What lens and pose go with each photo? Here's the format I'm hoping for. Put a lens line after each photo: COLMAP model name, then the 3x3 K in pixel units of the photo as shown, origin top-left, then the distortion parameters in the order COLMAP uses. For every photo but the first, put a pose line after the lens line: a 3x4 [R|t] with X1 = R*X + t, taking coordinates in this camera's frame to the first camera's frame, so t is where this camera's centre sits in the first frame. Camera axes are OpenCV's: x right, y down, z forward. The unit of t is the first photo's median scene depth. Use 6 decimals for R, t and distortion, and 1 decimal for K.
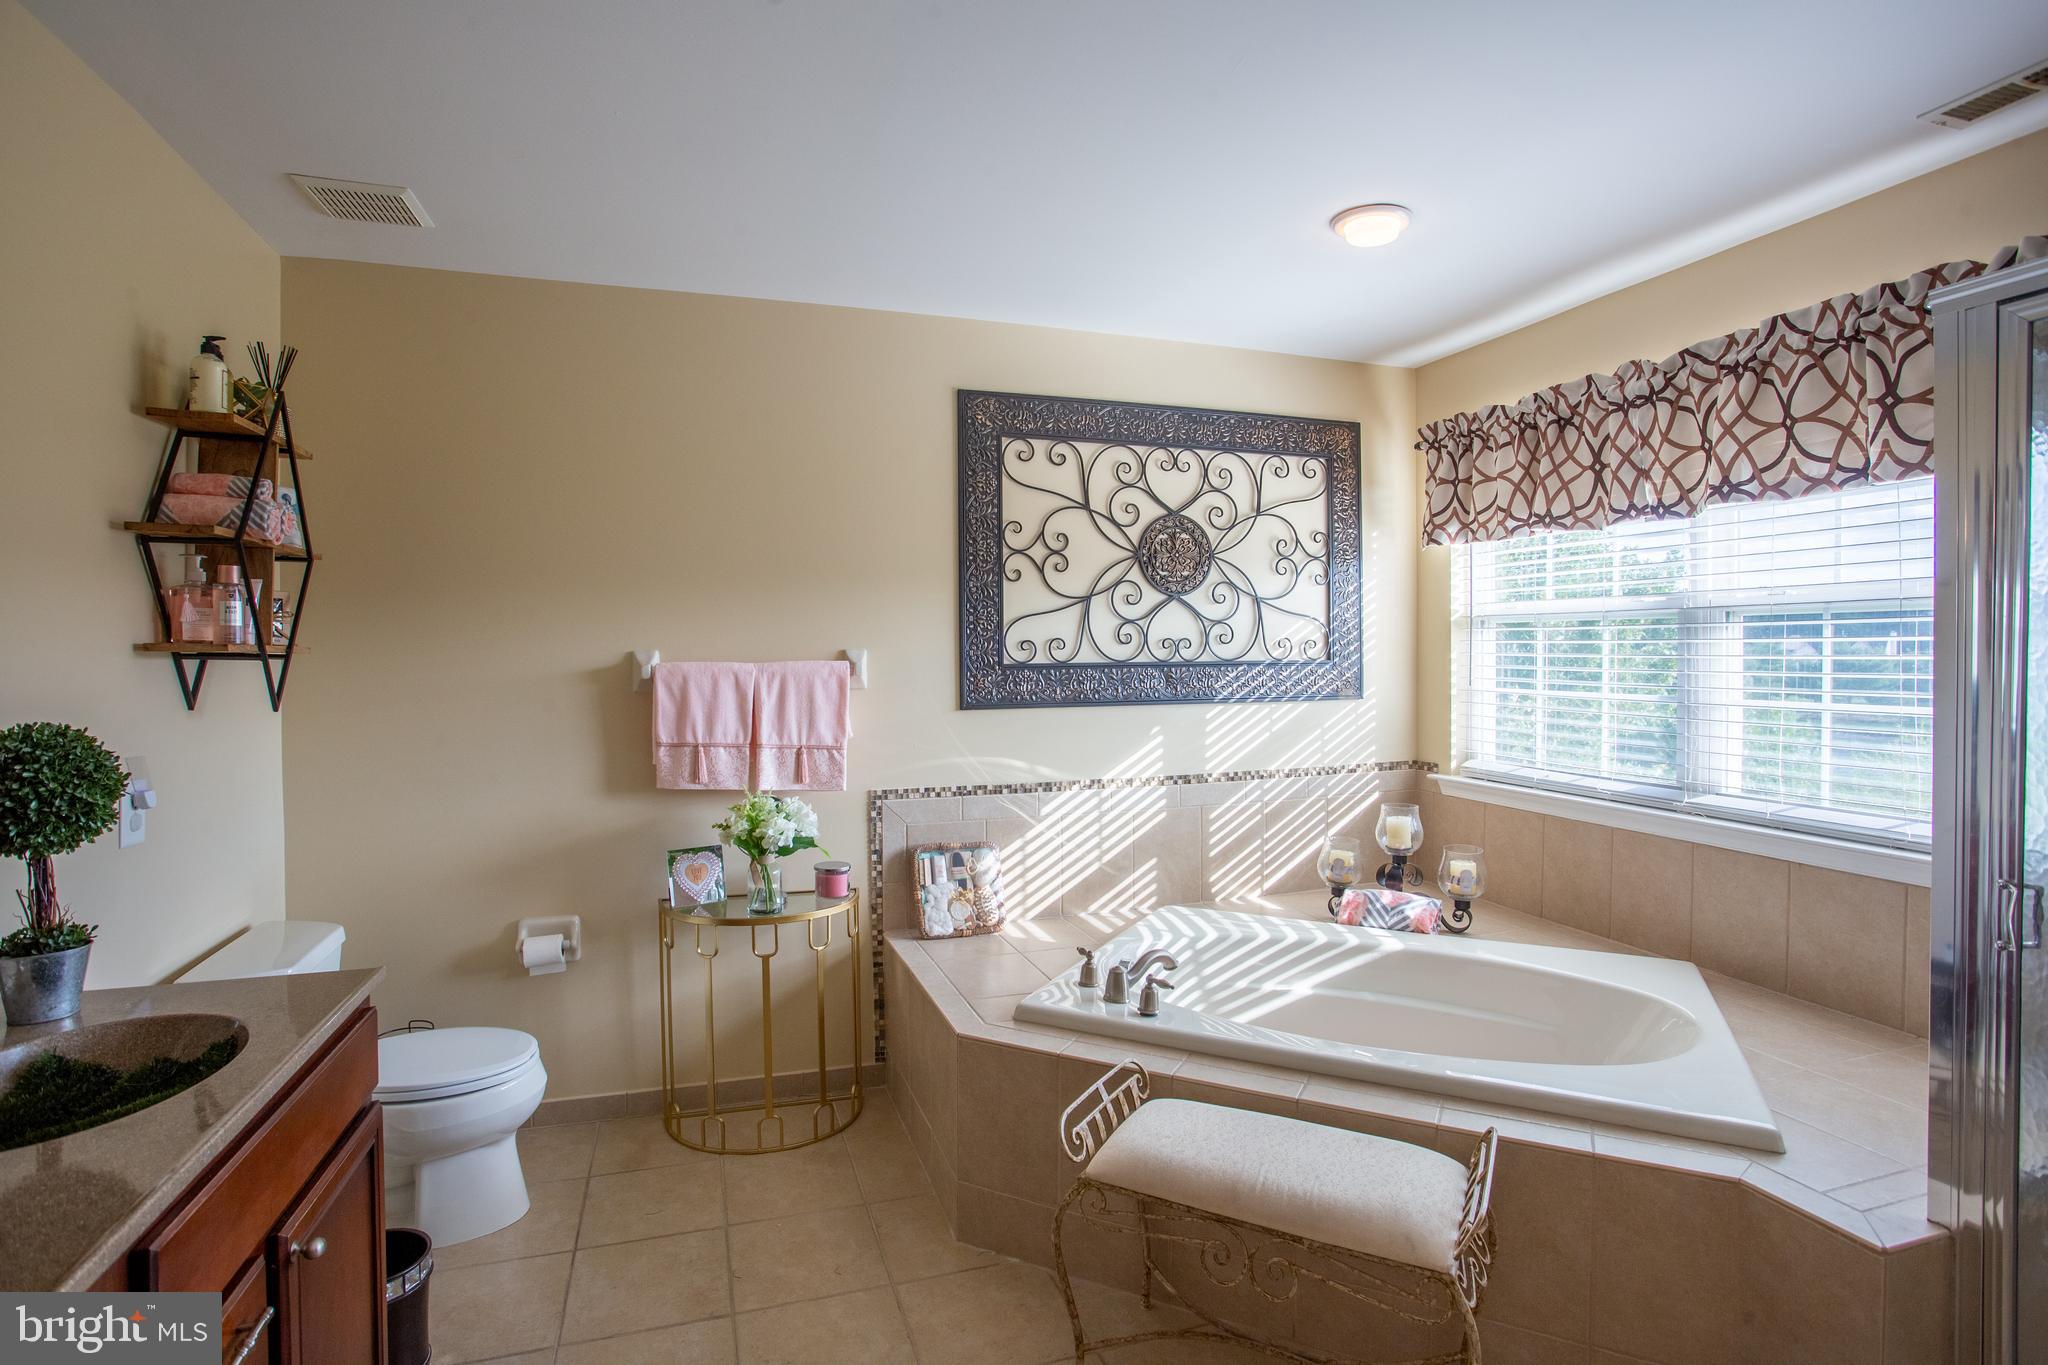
lens RADIAL K [[1044.7, 0, 1030.0], [0, 1044.7, 665.7], [0, 0, 1]] dist [-0.003275, -0.000152]
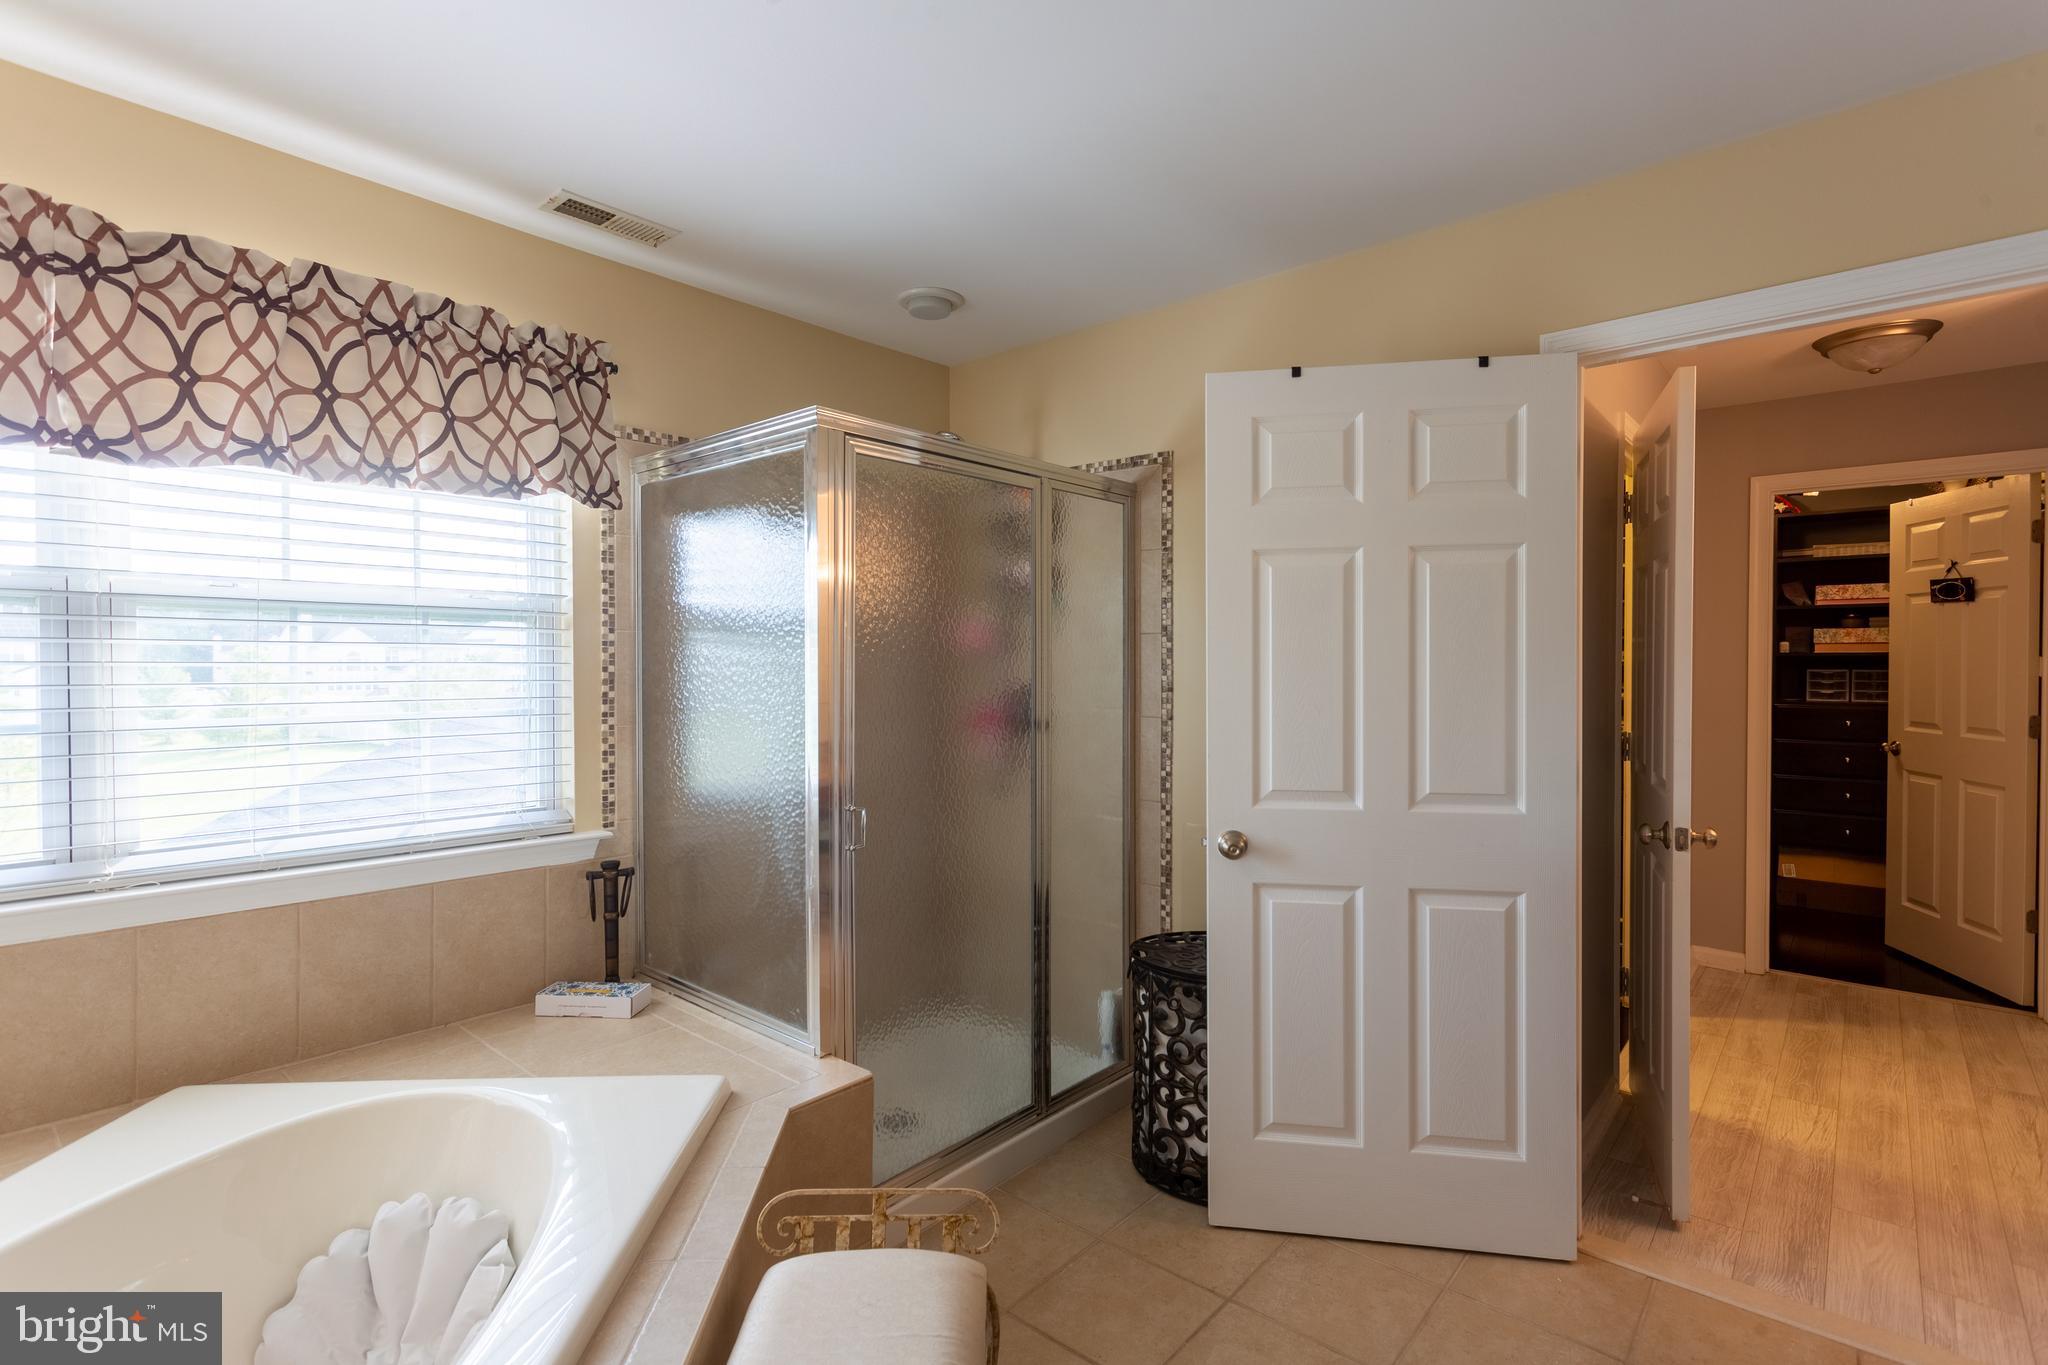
lens RADIAL K [[1044.7, 0, 1030.0], [0, 1044.7, 665.7], [0, 0, 1]] dist [-0.003275, -0.000152]
pose [[-0.541007, -0.005015, 0.841003, -0.333687], [0.005370, 0.999941, 0.009417, -0.012682], [-0.841001, 0.009611, -0.540949, 1.028207]]
